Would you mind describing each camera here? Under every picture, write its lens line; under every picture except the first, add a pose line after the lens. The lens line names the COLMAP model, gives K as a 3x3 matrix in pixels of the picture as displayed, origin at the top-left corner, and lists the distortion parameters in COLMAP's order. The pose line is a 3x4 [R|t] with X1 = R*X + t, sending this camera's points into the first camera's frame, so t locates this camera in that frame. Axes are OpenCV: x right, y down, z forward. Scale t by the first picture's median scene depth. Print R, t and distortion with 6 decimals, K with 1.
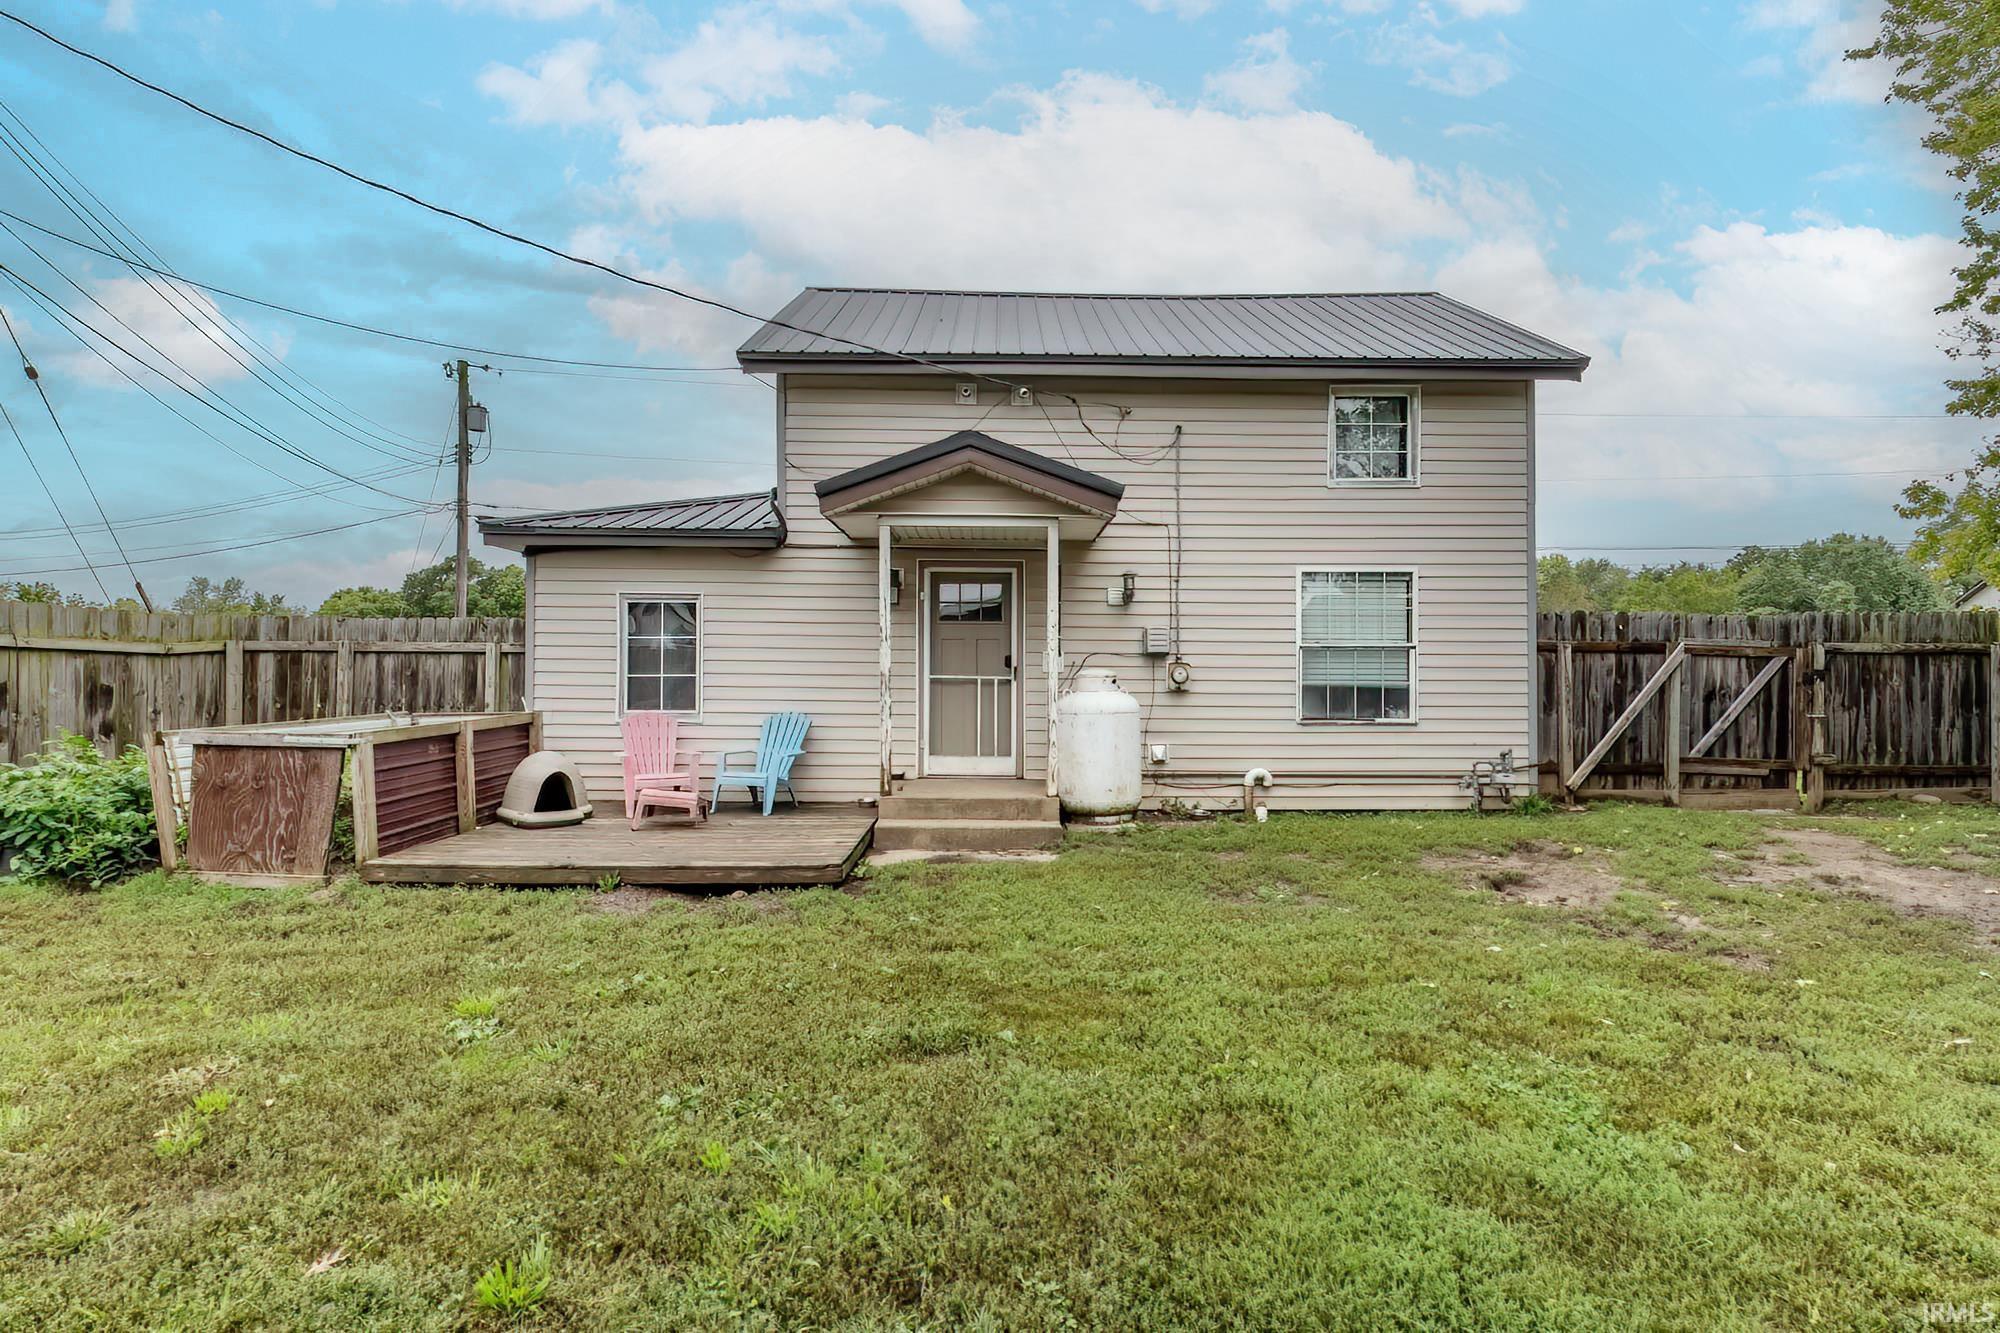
lens RADIAL K [[969.6, 0, 1002.2], [0, 969.6, 672.1], [0, 0, 1]] dist [0.000605, -0.000100]
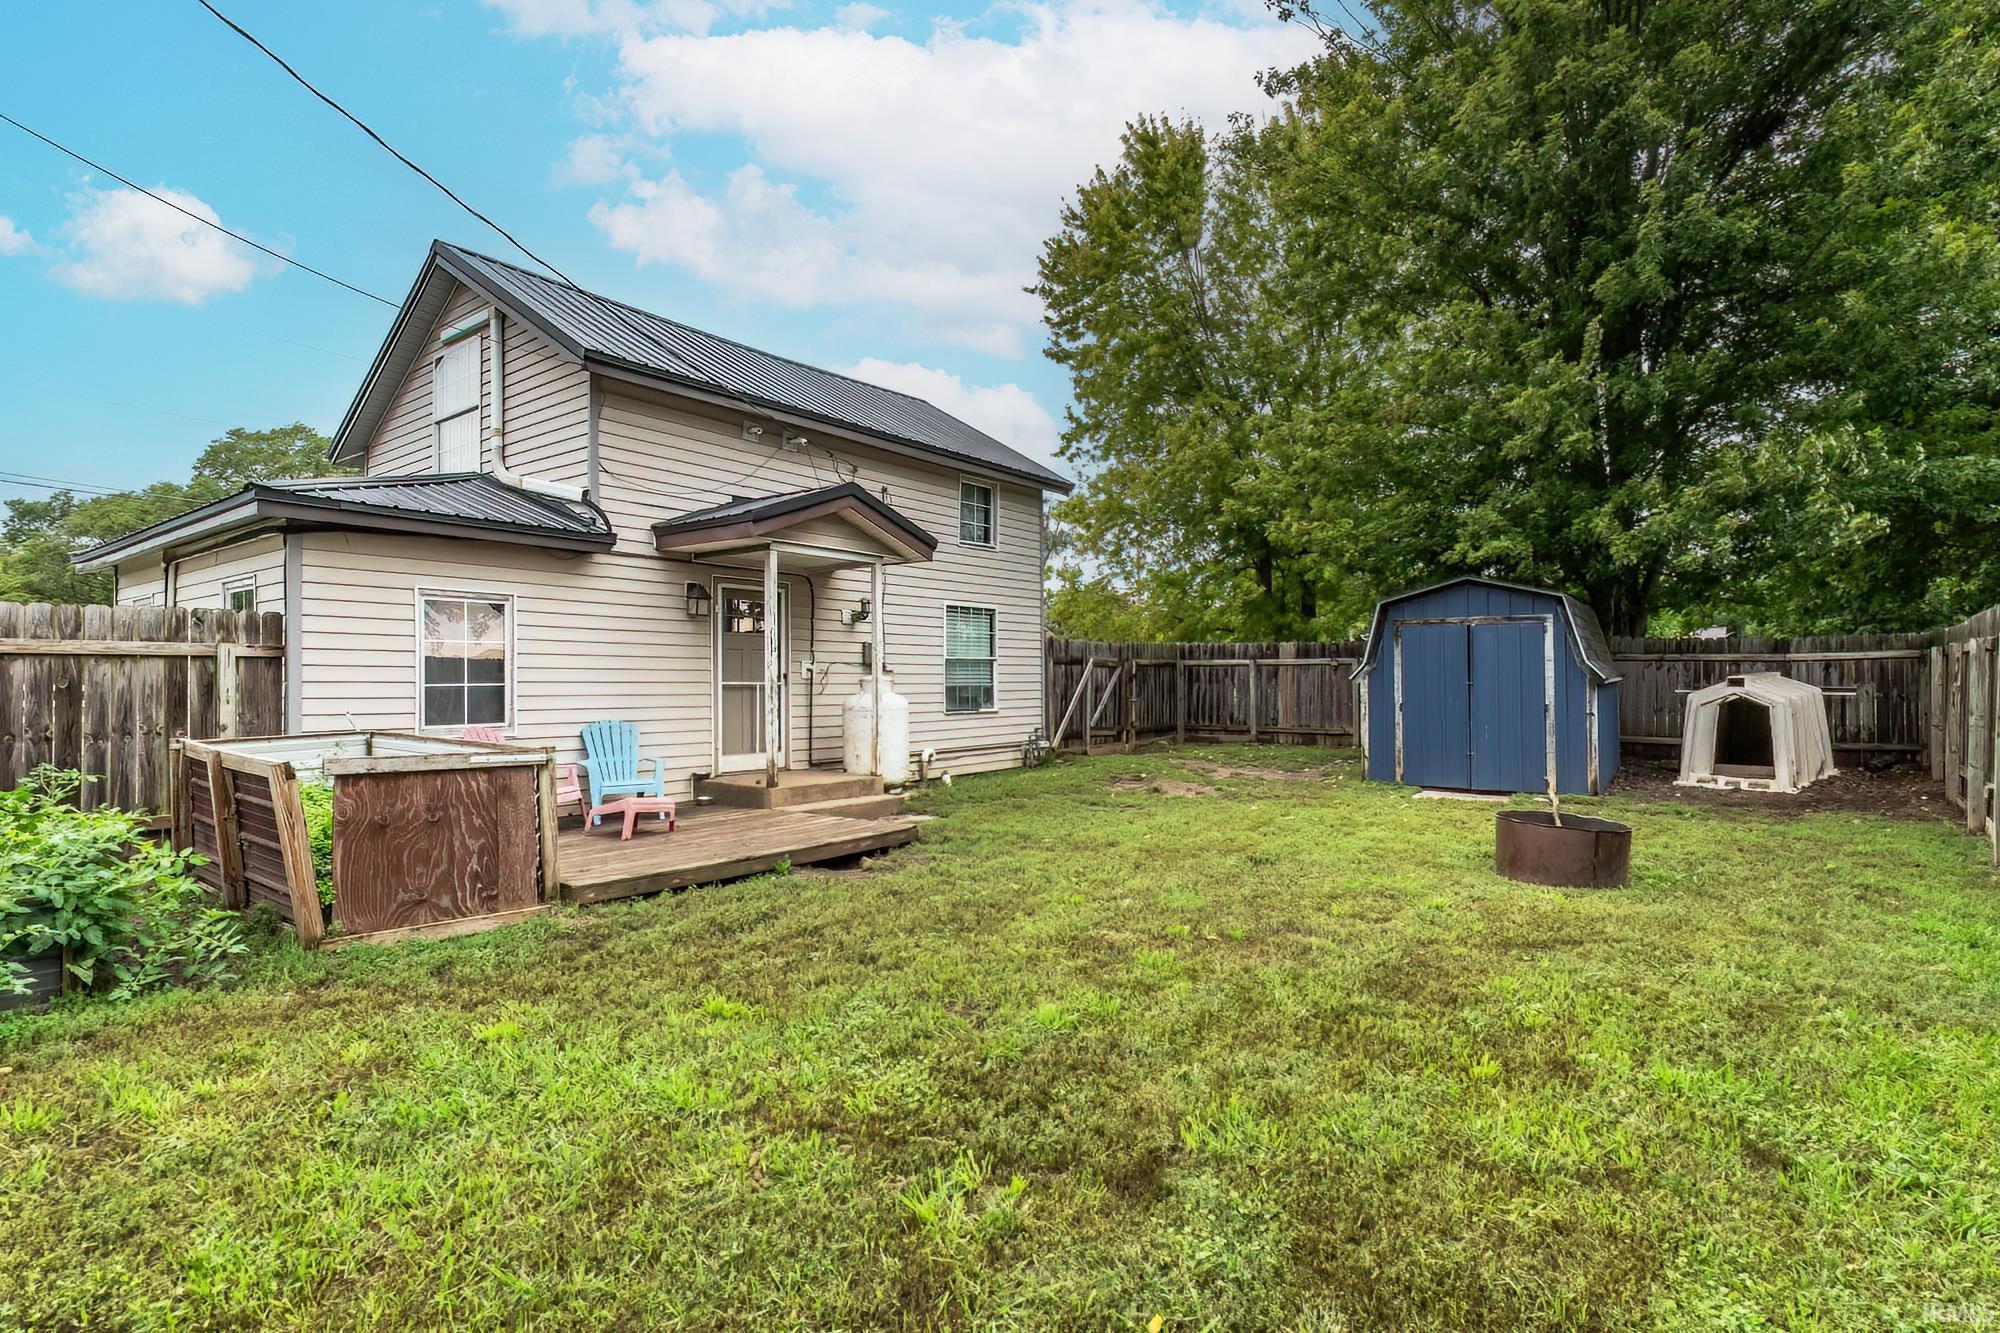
lens RADIAL K [[969.6, 0, 1010.7], [0, 969.6, 668.1], [0, 0, 1]] dist [0.000605, -0.000100]
pose [[0.627279, 0.001693, 0.778793, -0.719991], [0.007681, 0.999936, -0.008360, -0.000456], [-0.778757, 0.011226, 0.627226, 0.058817]]
